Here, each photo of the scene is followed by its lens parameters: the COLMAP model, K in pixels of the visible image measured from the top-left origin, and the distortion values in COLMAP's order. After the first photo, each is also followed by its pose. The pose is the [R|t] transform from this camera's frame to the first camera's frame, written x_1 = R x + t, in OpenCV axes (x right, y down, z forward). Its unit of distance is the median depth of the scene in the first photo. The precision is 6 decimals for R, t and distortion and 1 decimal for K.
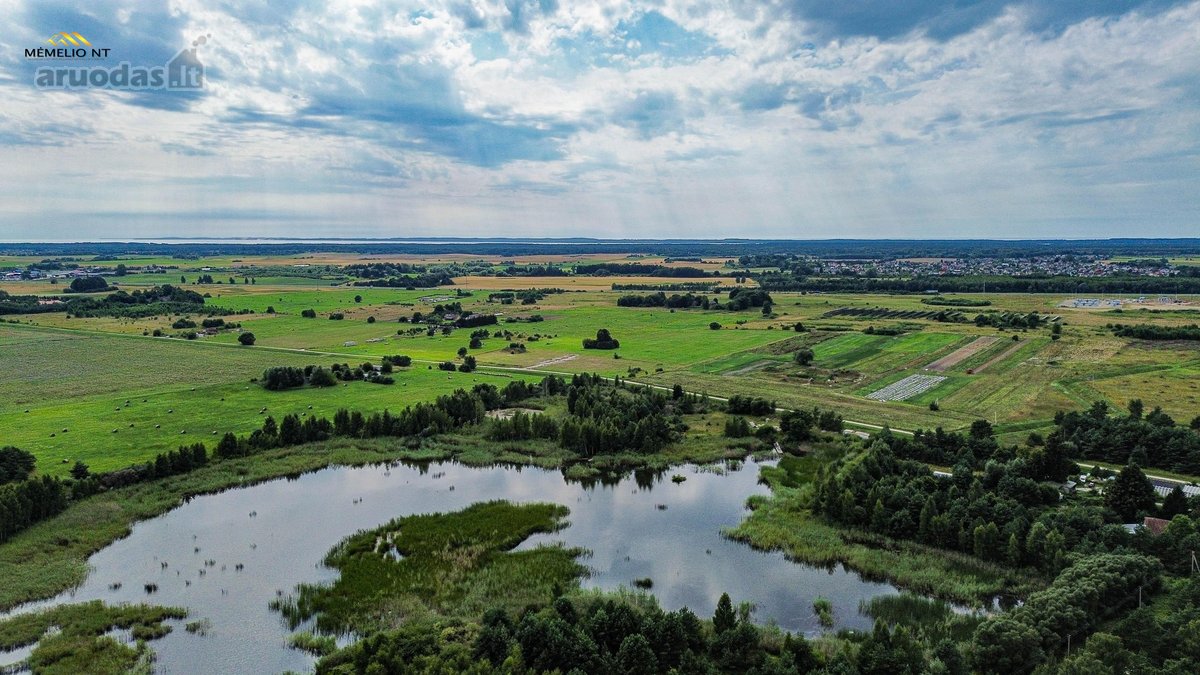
lens RADIAL K [[852.7, 0, 605.9], [0, 852.7, 336.1], [0, 0, 1]] dist [0.077001, -0.082989]
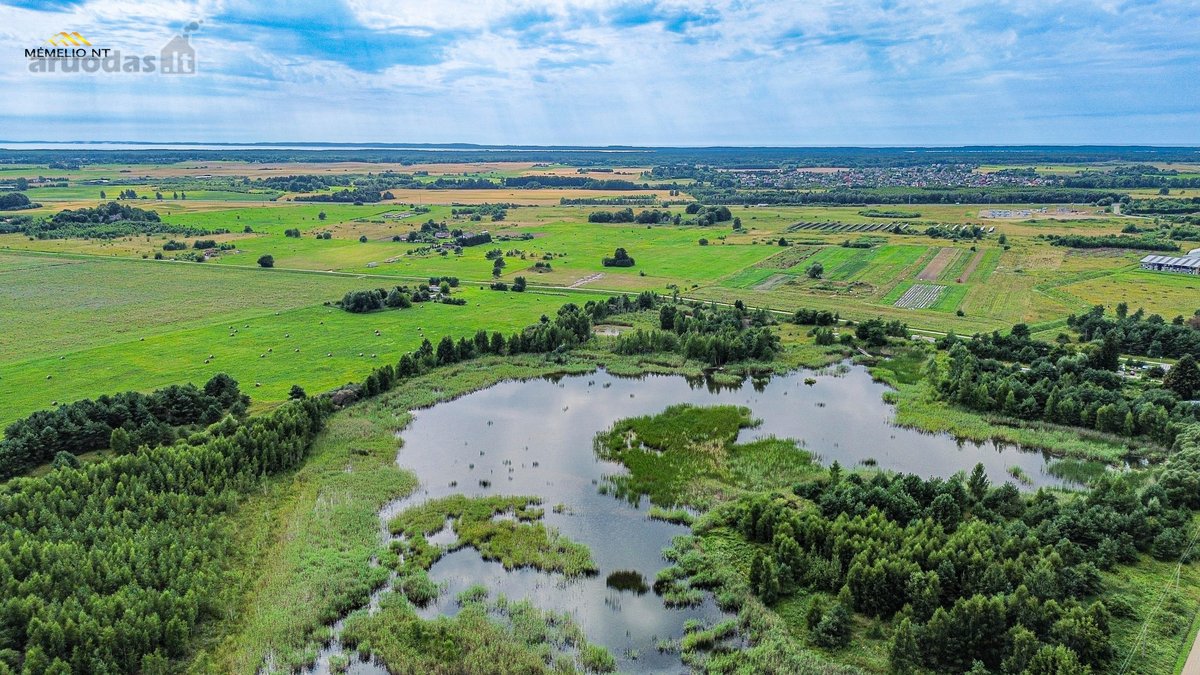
lens RADIAL K [[844.0, 0, 606.1], [0, 844.0, 337.1], [0, 0, 1]] dist [0.072186, -0.074846]
pose [[0.989658, -0.030044, 0.140263, -0.355321], [0.014401, 0.993690, 0.111237, -0.030440], [-0.142720, -0.108067, 0.983846, -0.118585]]
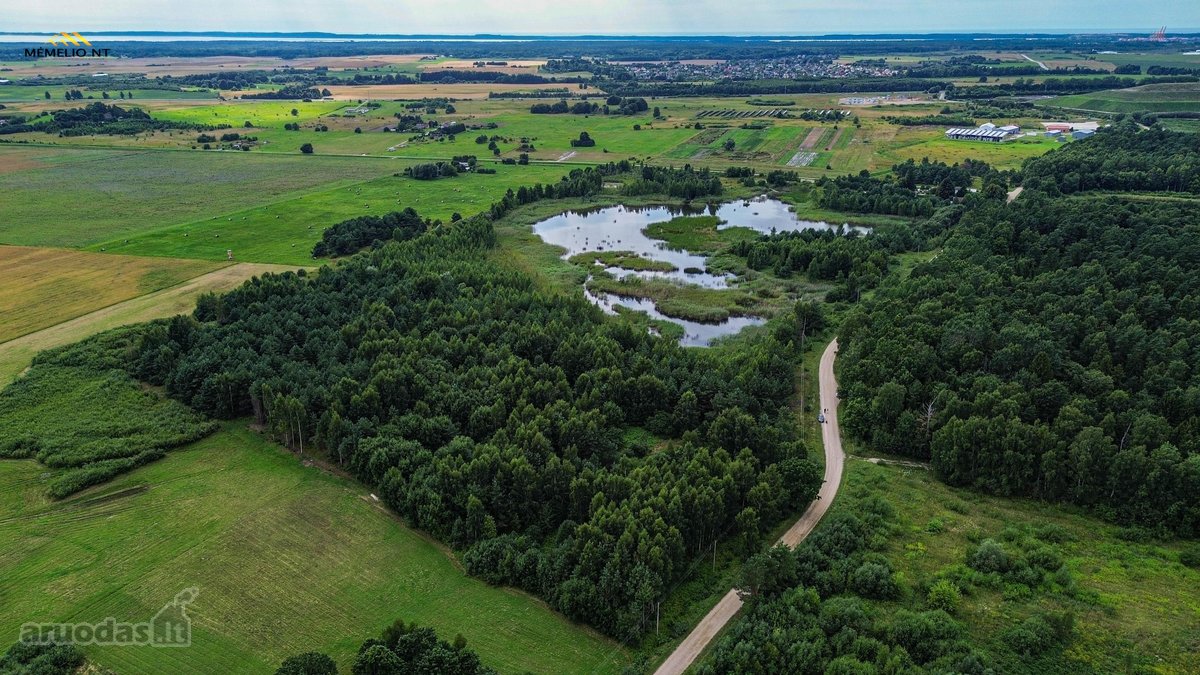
lens RADIAL K [[854.6, 0, 605.7], [0, 854.6, 335.7], [0, 0, 1]] dist [0.074005, -0.077858]
pose [[0.955922, -0.100416, 0.275916, -0.811224], [0.036102, 0.972769, 0.228949, -0.008128], [-0.291392, -0.208897, 0.933516, -0.852563]]
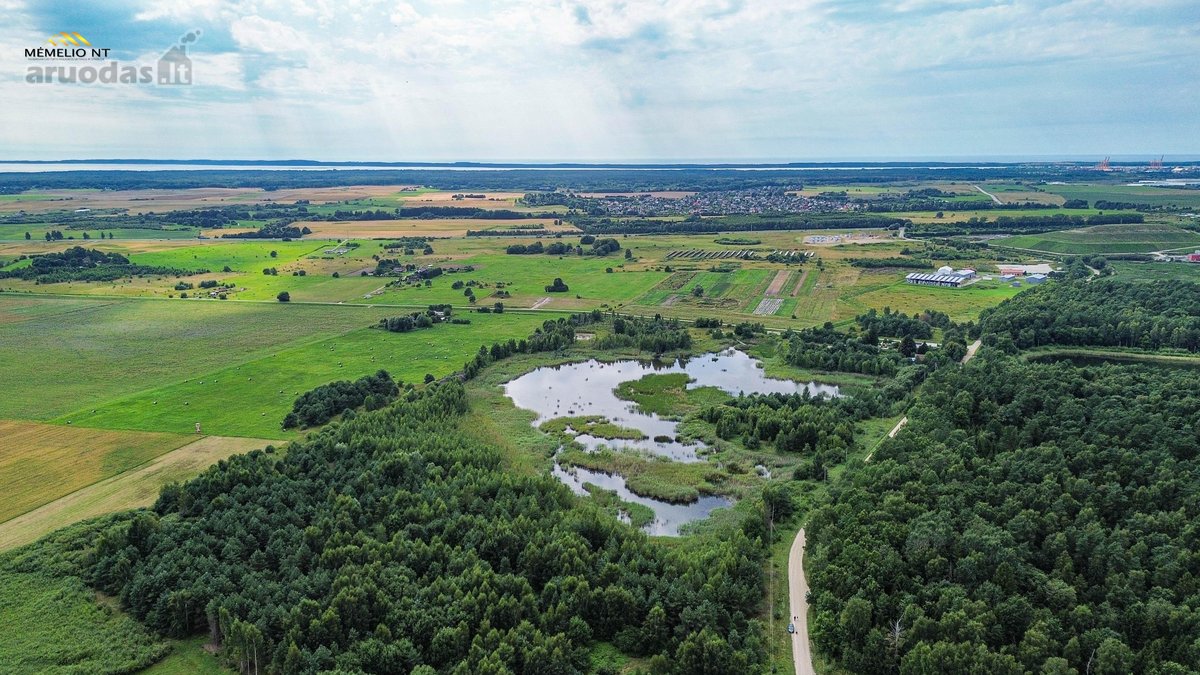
lens RADIAL K [[852.7, 0, 605.9], [0, 852.7, 336.1], [0, 0, 1]] dist [0.077001, -0.082989]
pose [[0.947178, -0.068782, 0.313247, -0.796147], [0.039554, 0.994328, 0.098731, -0.102320], [-0.318261, -0.081125, 0.944526, -0.852697]]
